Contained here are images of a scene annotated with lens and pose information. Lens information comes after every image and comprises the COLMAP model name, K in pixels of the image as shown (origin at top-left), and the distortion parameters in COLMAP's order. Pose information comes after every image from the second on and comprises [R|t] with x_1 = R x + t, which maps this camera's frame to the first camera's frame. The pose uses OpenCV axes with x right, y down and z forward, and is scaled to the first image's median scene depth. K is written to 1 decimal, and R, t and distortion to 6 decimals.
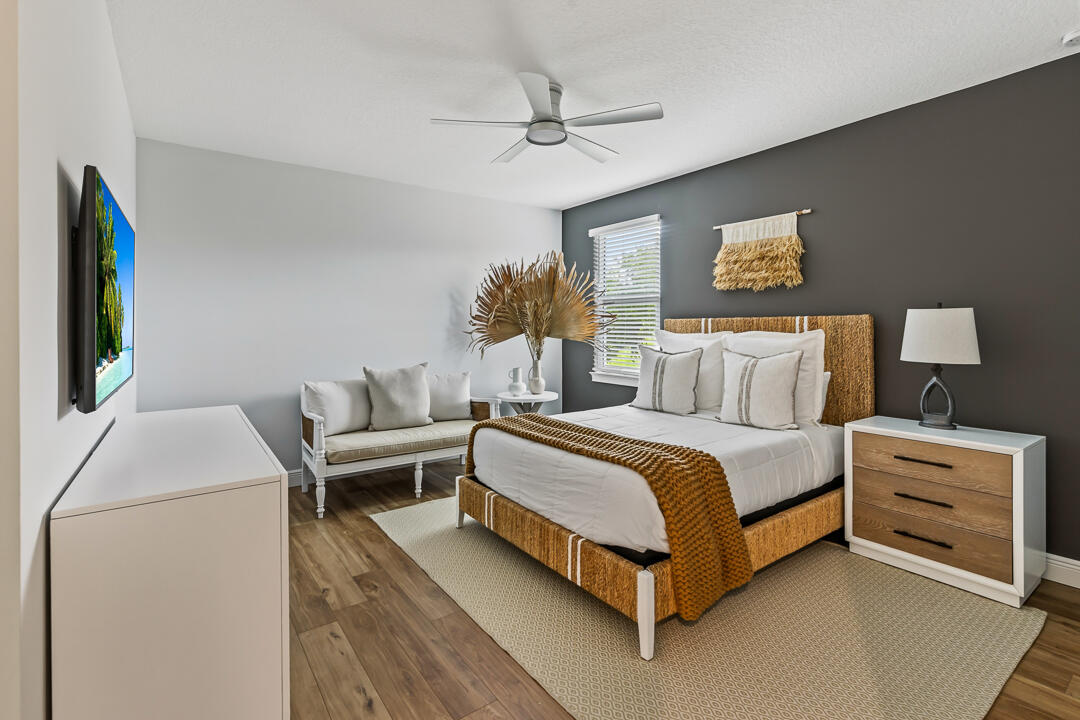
lens RADIAL K [[503.6, 0, 535.3], [0, 503.6, 316.8], [0, 0, 1]] dist [0.003556, -0.000413]
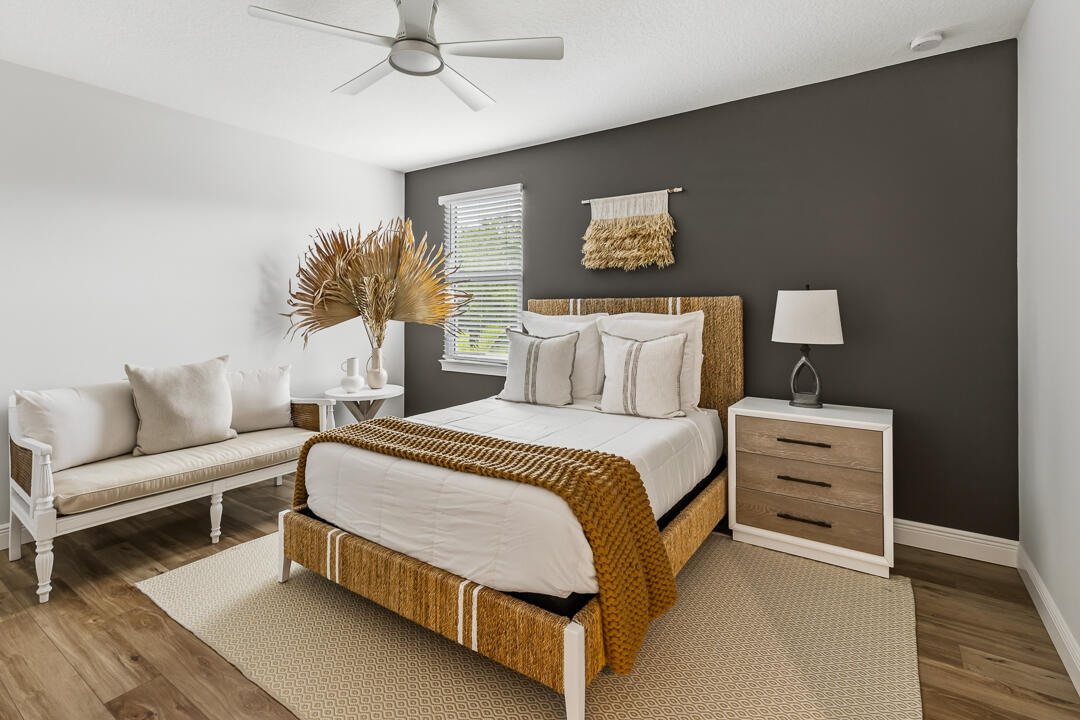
lens RADIAL K [[518.9, 0, 537.0], [0, 518.9, 298.3], [0, 0, 1]] dist [0.002821, -0.000211]
pose [[0.940244, 0.008970, 0.340384, -0.066798], [-0.008848, 0.999959, -0.001910, 0.005809], [-0.340387, -0.001216, 0.940285, 0.170274]]
